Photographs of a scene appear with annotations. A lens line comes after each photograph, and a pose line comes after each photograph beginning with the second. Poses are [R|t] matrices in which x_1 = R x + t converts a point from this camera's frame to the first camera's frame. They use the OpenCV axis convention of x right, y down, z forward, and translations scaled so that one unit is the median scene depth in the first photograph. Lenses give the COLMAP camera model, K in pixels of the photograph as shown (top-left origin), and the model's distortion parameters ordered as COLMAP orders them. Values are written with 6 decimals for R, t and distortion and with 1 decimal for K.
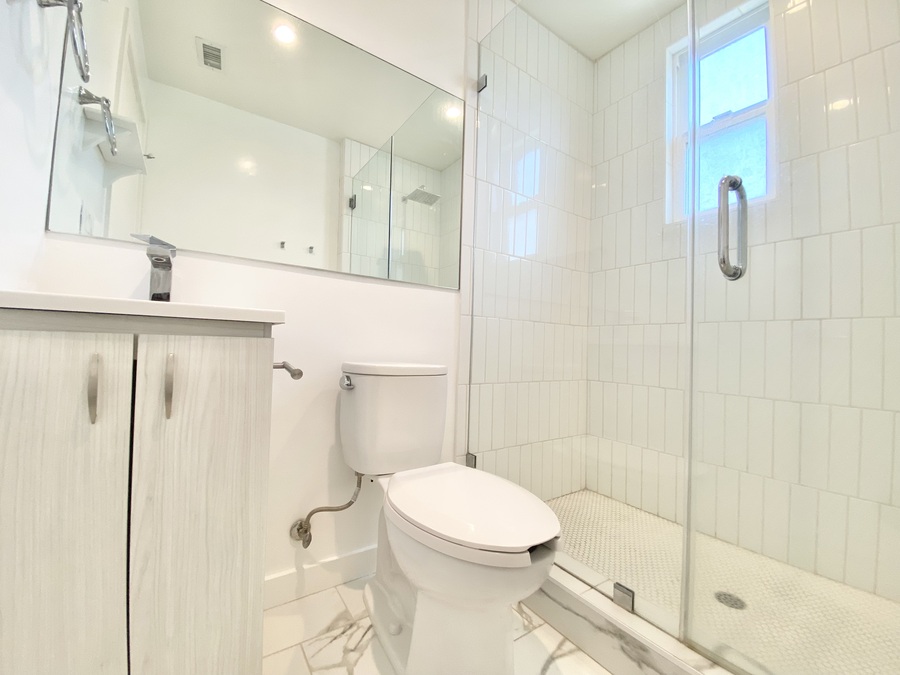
lens RADIAL K [[366.7, 0, 447.6], [0, 366.7, 338.5], [0, 0, 1]] dist [0.001863, -0.013028]
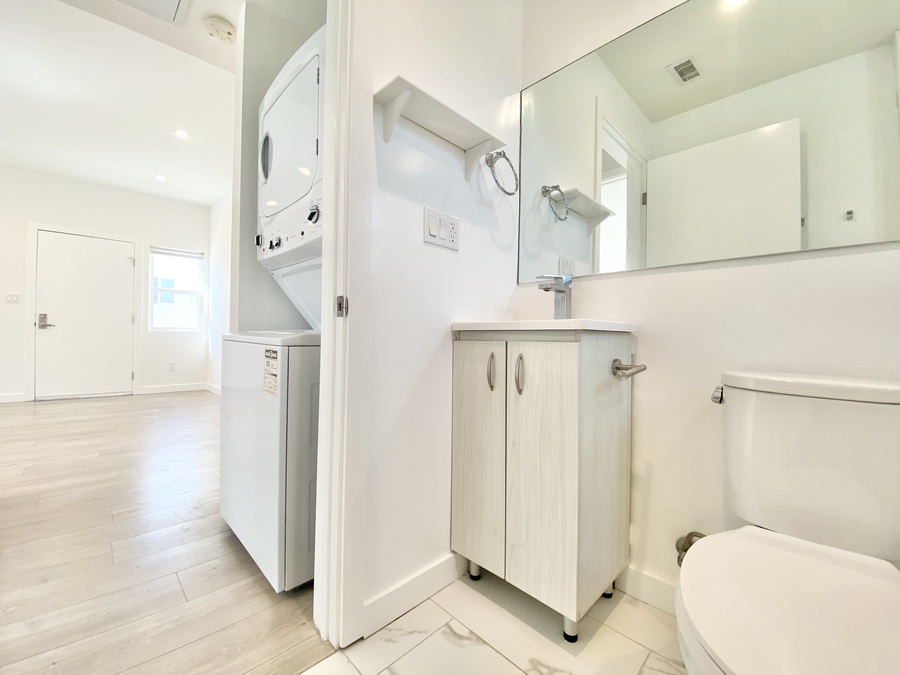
lens RADIAL K [[366.7, 0, 447.6], [0, 366.7, 338.5], [0, 0, 1]] dist [0.001863, -0.013028]
pose [[0.156299, -0.024346, -0.987410, 0.705273], [0.012336, 0.999666, -0.022695, 0.010006], [0.987633, -0.008634, 0.156547, 0.437476]]
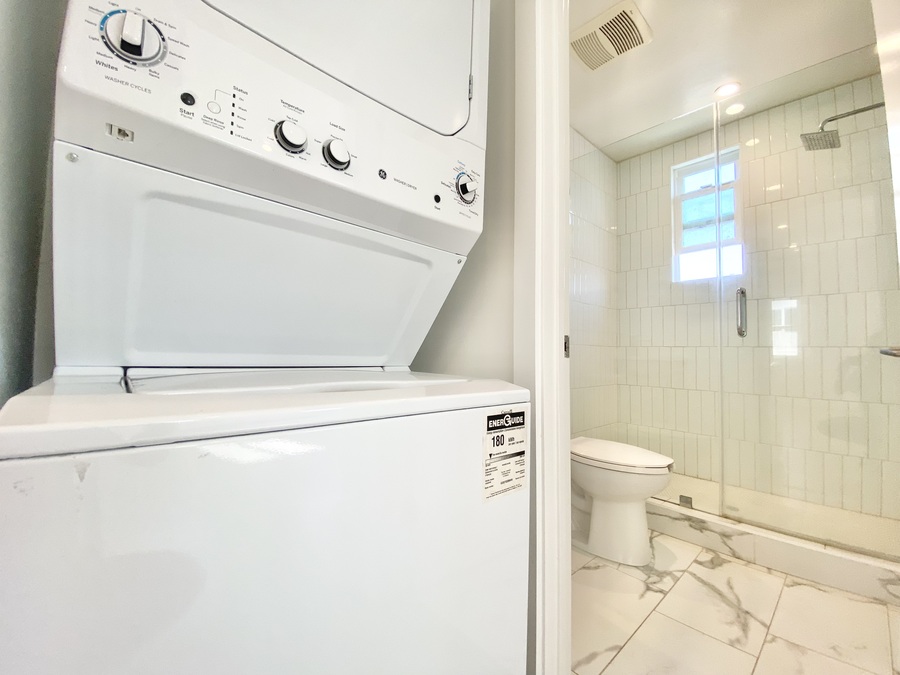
lens RADIAL K [[366.7, 0, 447.6], [0, 366.7, 338.5], [0, 0, 1]] dist [0.001863, -0.013028]
pose [[0.992068, -0.013129, 0.125013, -0.948877], [0.014453, 0.999849, -0.009687, -0.130514], [-0.124867, 0.011417, 0.992108, -0.715592]]
